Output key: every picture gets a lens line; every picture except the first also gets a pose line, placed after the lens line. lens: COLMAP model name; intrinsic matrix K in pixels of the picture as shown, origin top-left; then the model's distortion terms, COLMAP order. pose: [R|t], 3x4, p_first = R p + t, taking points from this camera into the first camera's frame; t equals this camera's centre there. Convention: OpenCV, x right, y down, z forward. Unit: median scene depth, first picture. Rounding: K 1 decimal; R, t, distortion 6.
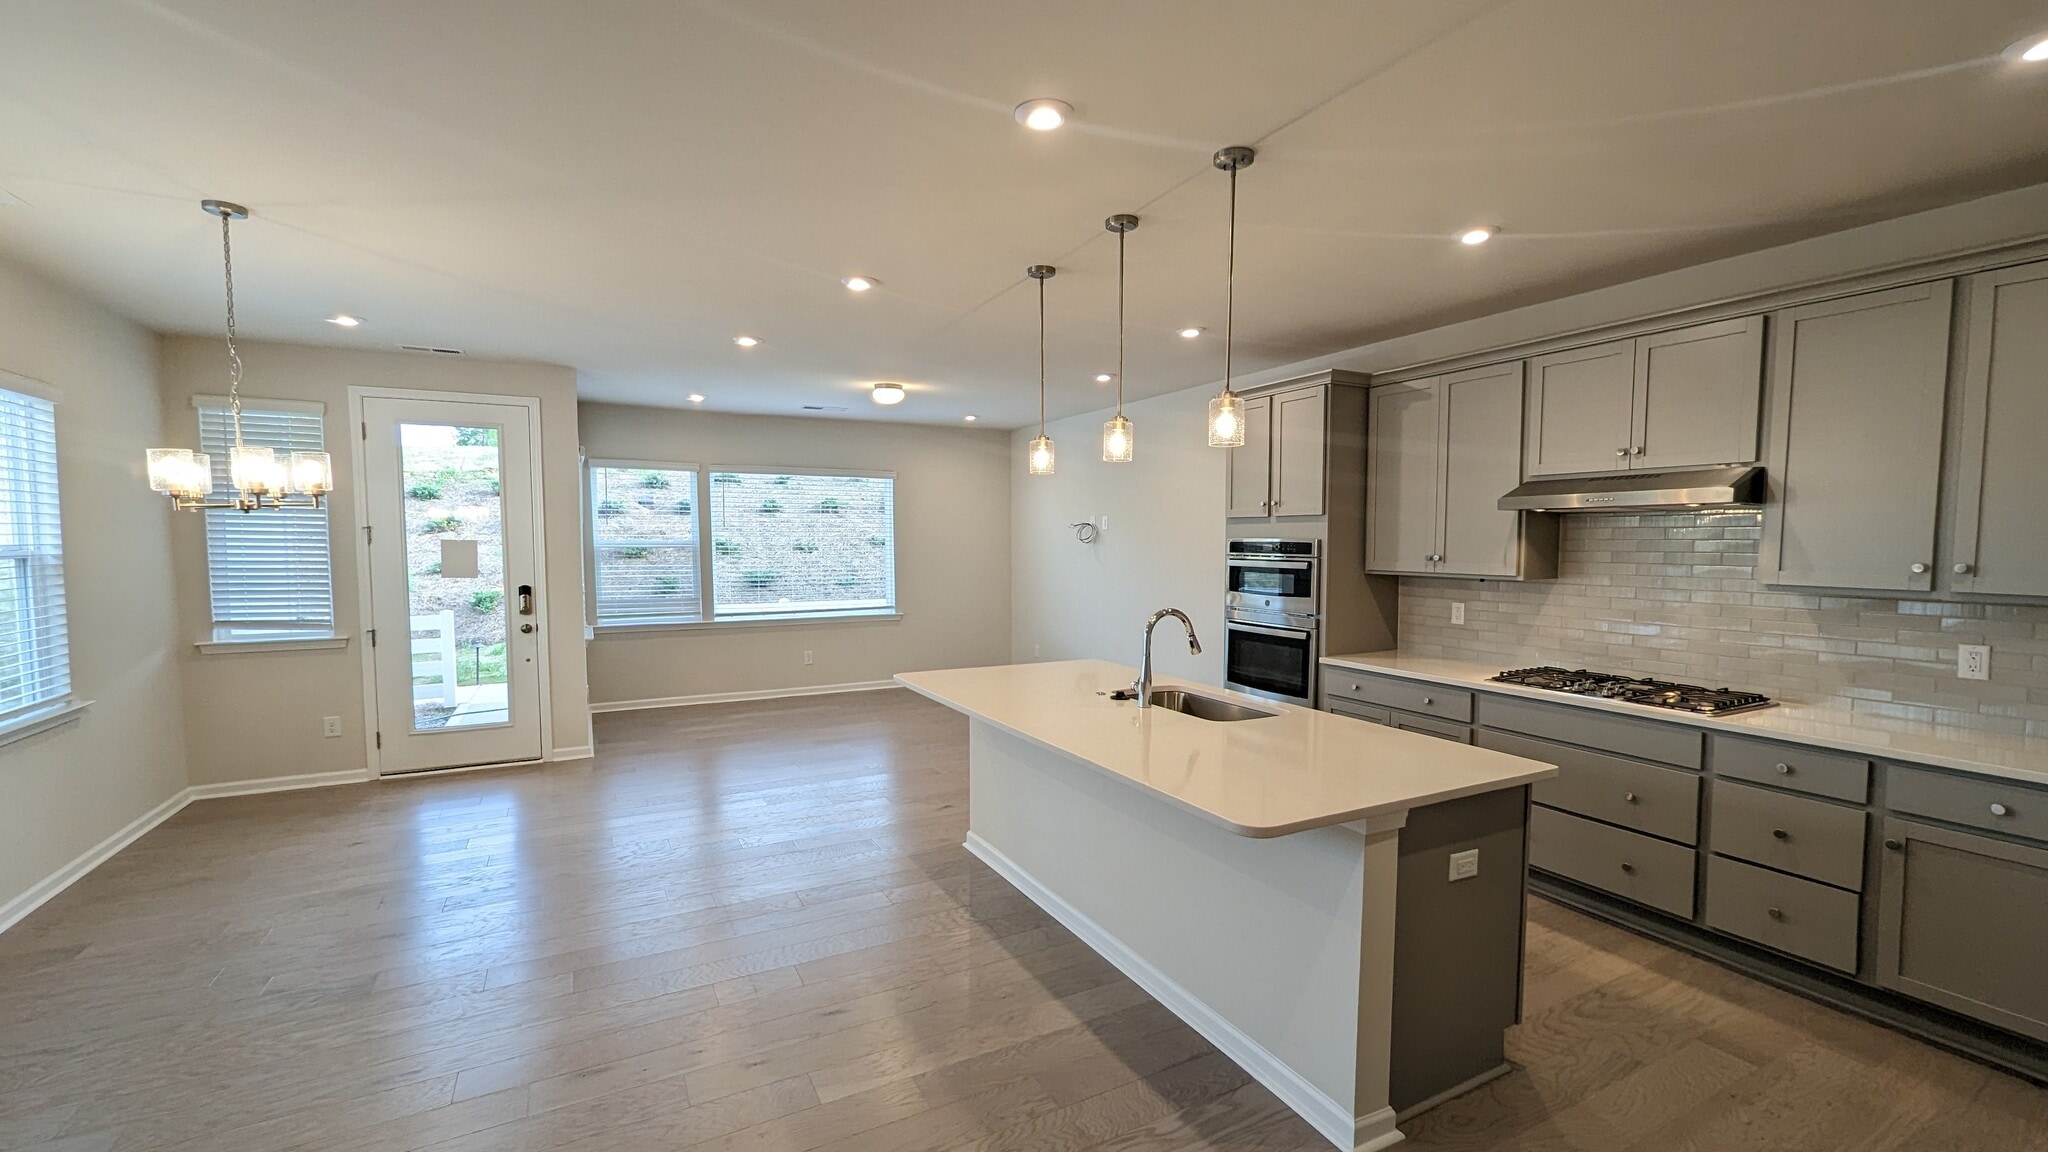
lens RADIAL K [[839.0, 0, 1017.7], [0, 839.0, 592.6], [0, 0, 1]] dist [0.000492, -0.000492]
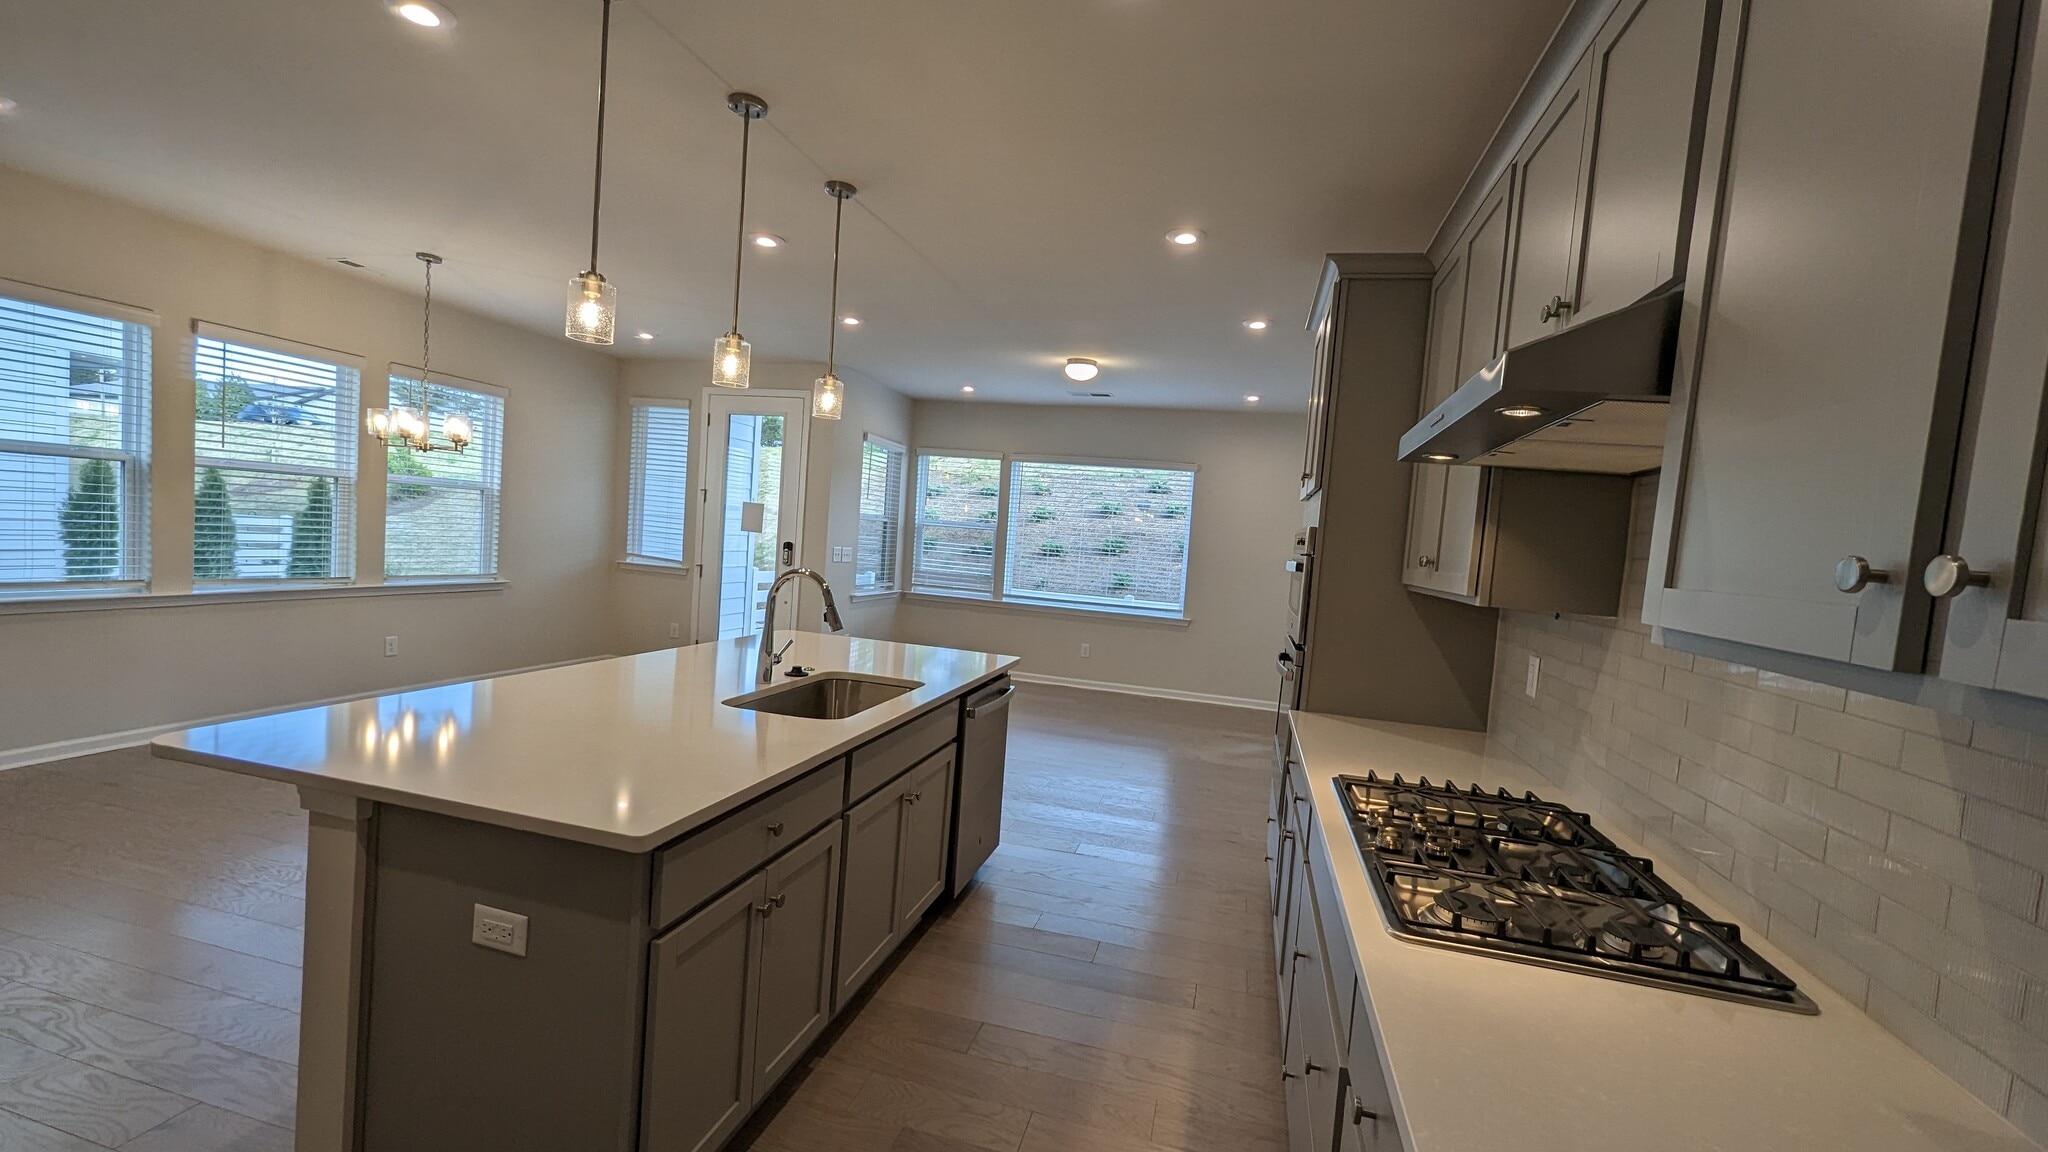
lens RADIAL K [[839.0, 0, 1028.0], [0, 839.0, 588.6], [0, 0, 1]] dist [0.000492, -0.000492]
pose [[0.743328, 0.099147, -0.661538, 0.695494], [-0.120079, 0.992668, 0.013849, 0.000651], [0.658061, 0.069143, 0.749783, 0.424777]]
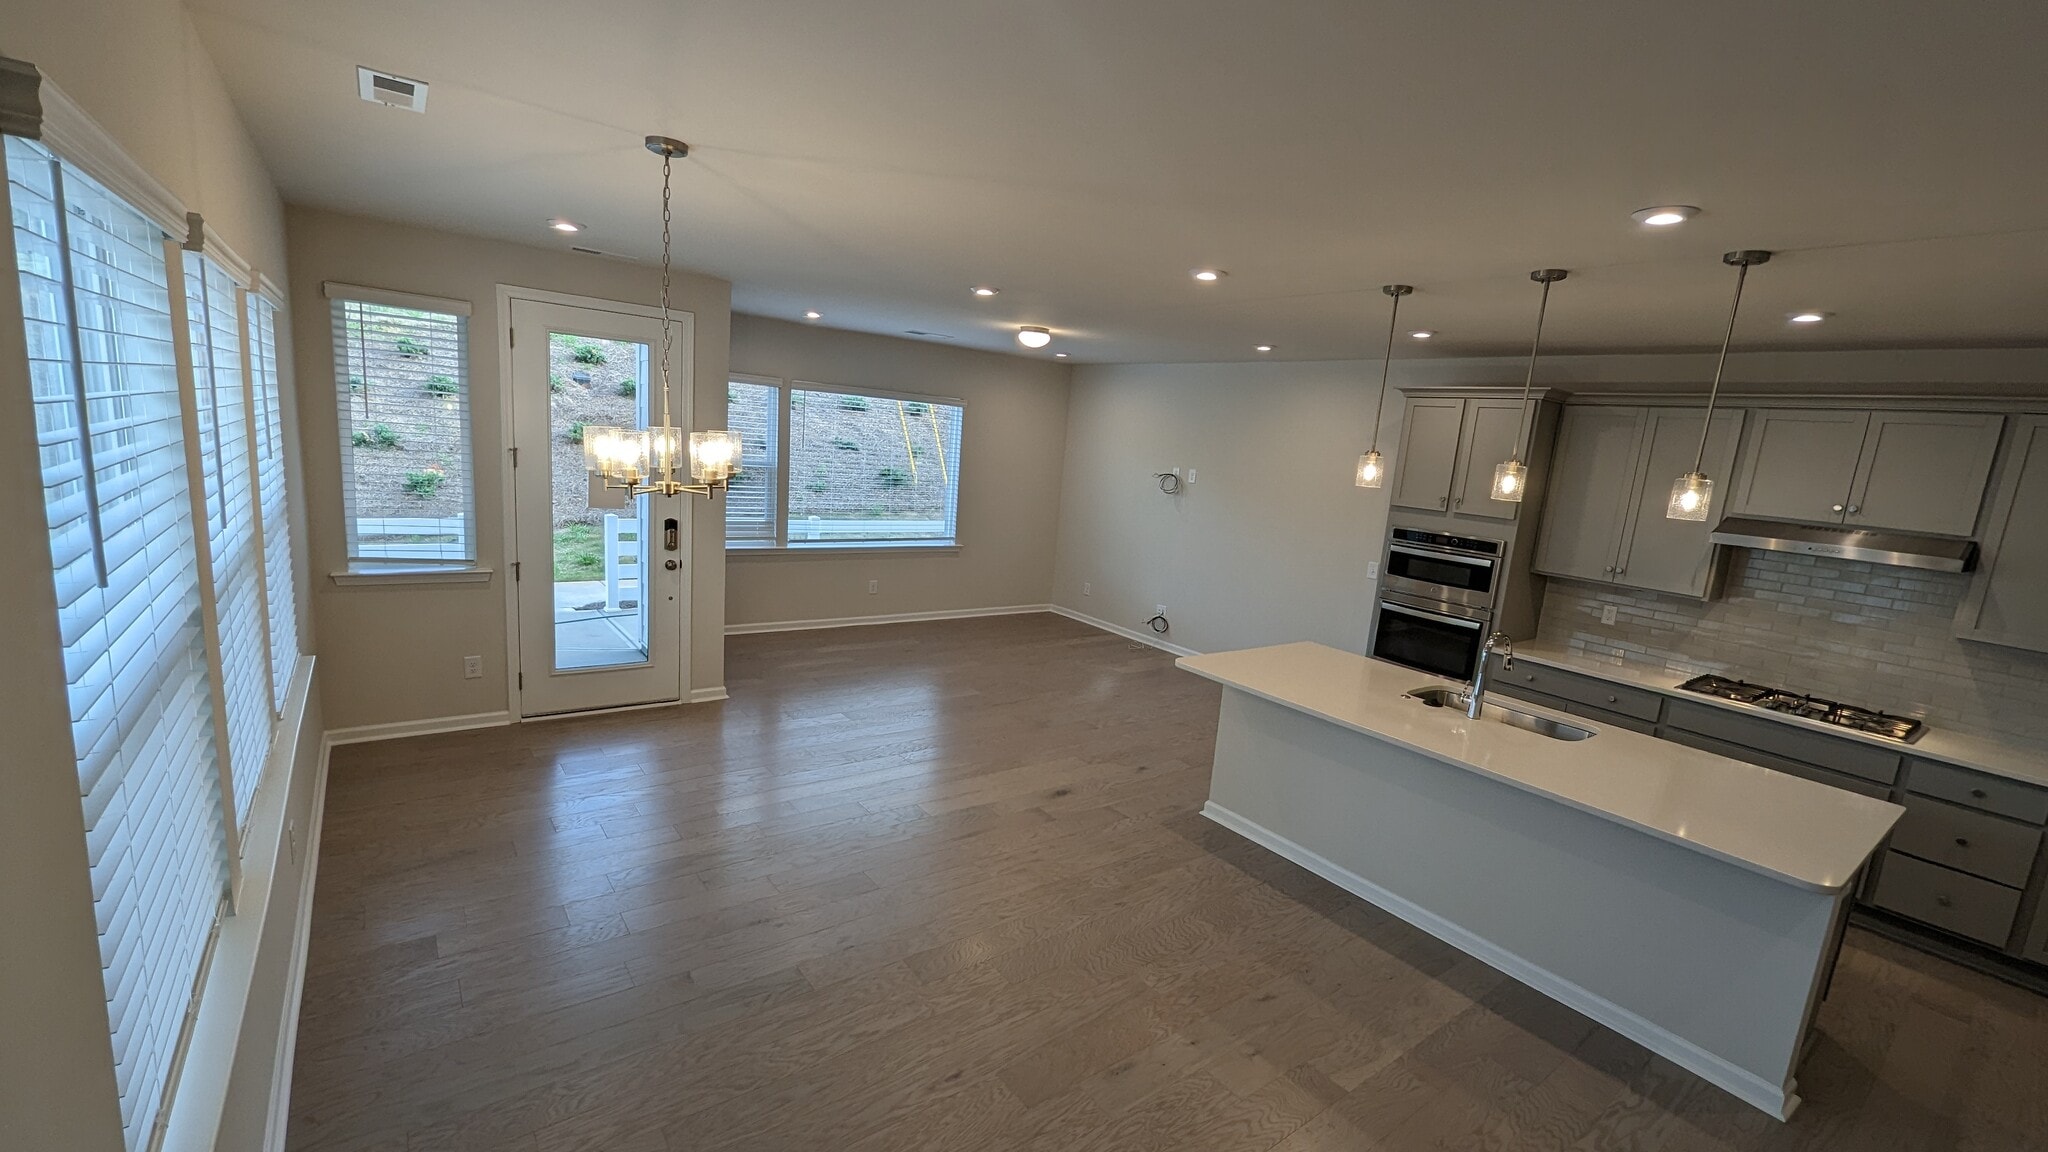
lens RADIAL K [[839.0, 0, 1016.7], [0, 839.0, 593.1], [0, 0, 1]] dist [0.000492, -0.000492]
pose [[0.984320, 0.050806, 0.168916, -0.501944], [-0.071860, 0.990052, 0.120965, -0.092729], [-0.161090, -0.131207, 0.978179, 0.025266]]
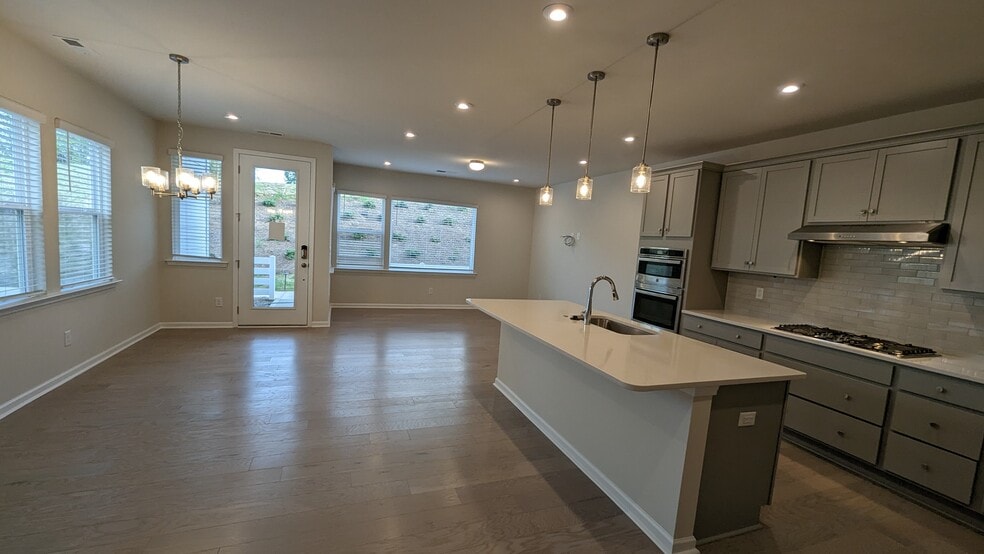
lens RADIAL K [[403.1, 0, 489.5], [0, 403.1, 284.1], [0, 0, 1]] dist [0.000492, -0.000492]
pose [[0.990399, 0.082316, -0.111057, 0.016540], [-0.078269, 0.996116, 0.040324, 0.016295], [0.113945, -0.031244, 0.992996, 0.020097]]
